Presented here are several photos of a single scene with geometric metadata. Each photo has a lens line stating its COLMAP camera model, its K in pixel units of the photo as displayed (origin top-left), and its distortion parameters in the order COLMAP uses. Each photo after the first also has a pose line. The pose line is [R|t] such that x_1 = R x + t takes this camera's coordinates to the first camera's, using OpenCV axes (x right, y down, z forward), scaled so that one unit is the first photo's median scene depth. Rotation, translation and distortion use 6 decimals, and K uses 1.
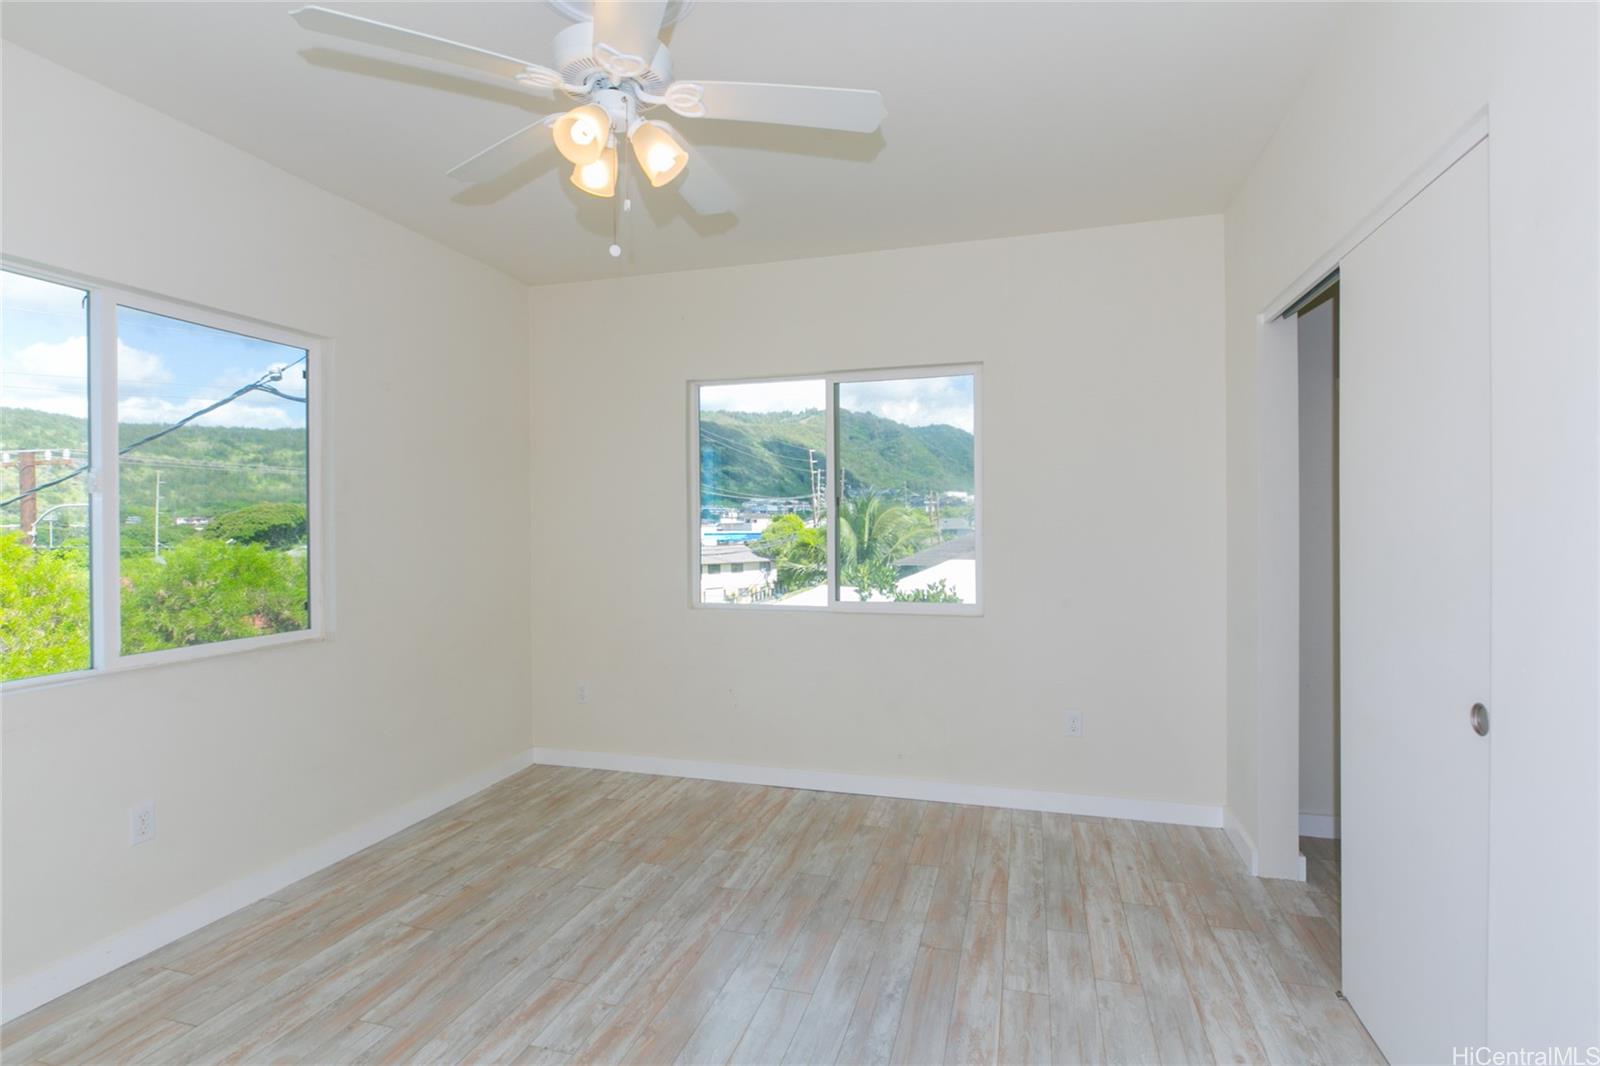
lens RADIAL K [[779.5, 0, 804.5], [0, 779.5, 531.2], [0, 0, 1]] dist [-0.001406, -0.003719]
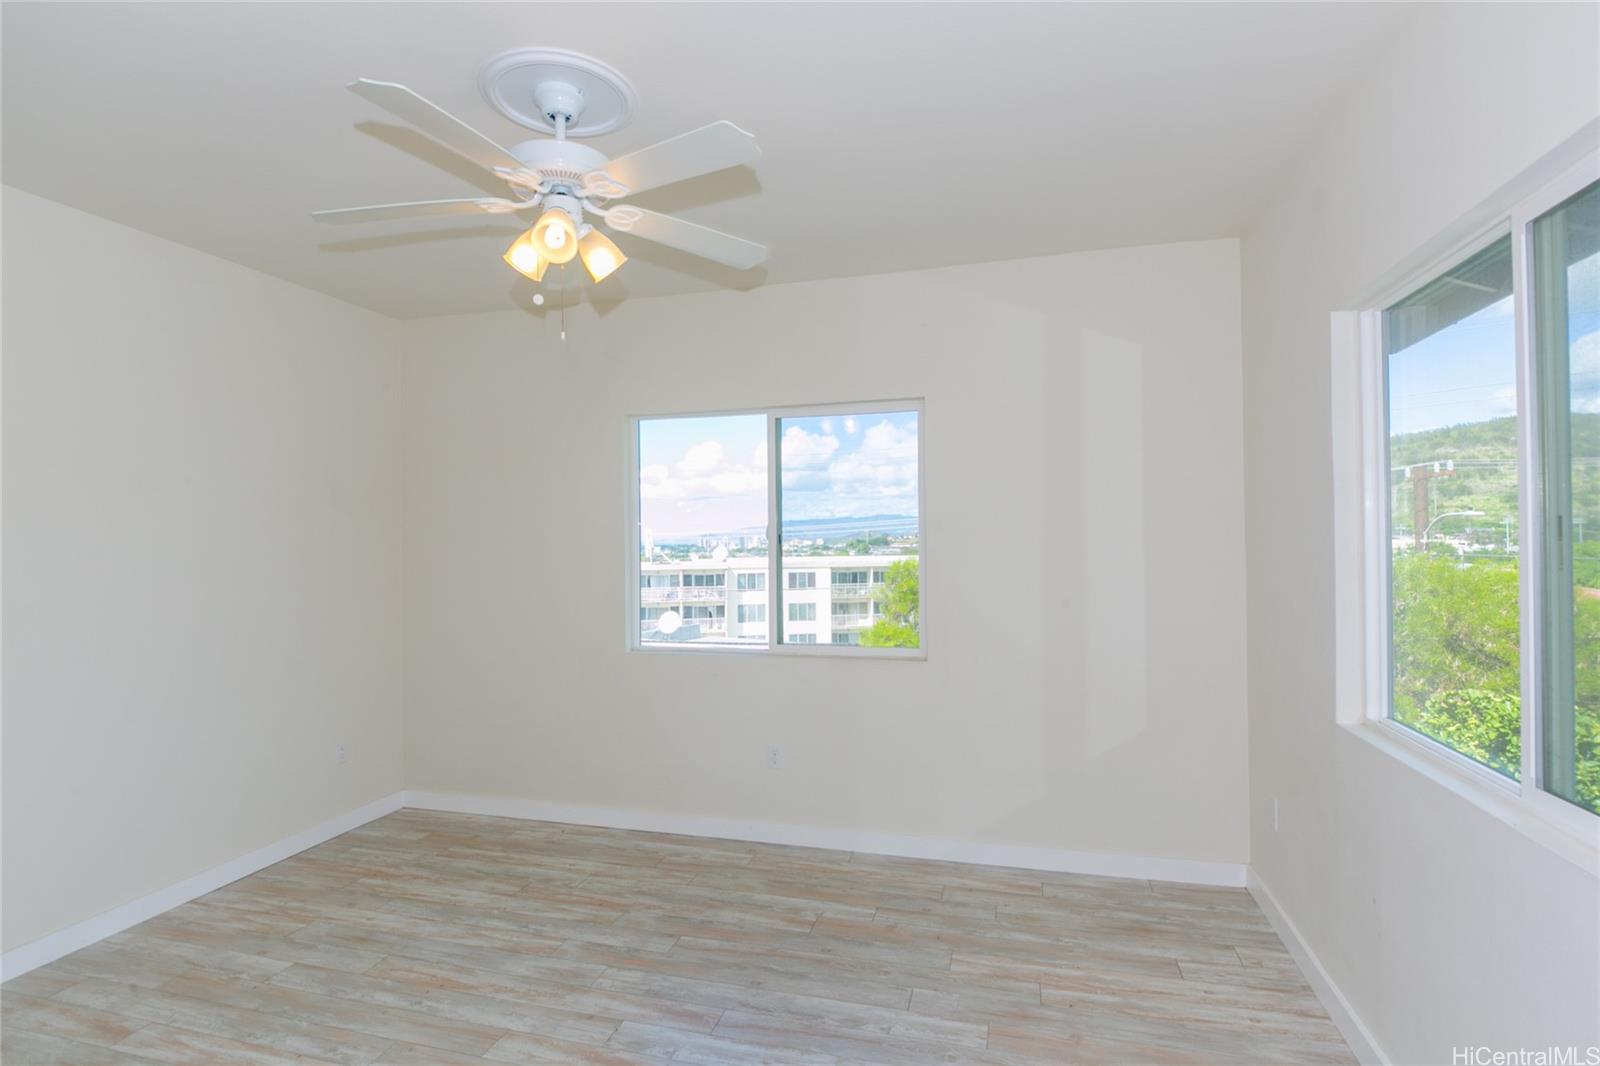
lens RADIAL K [[779.5, 0, 789.7], [0, 779.5, 541.0], [0, 0, 1]] dist [-0.001406, -0.003719]
pose [[0.021872, 0.010374, -0.999707, 0.466158], [-0.003399, 0.999941, 0.010302, -0.041247], [0.999755, 0.003173, 0.021906, 0.700663]]
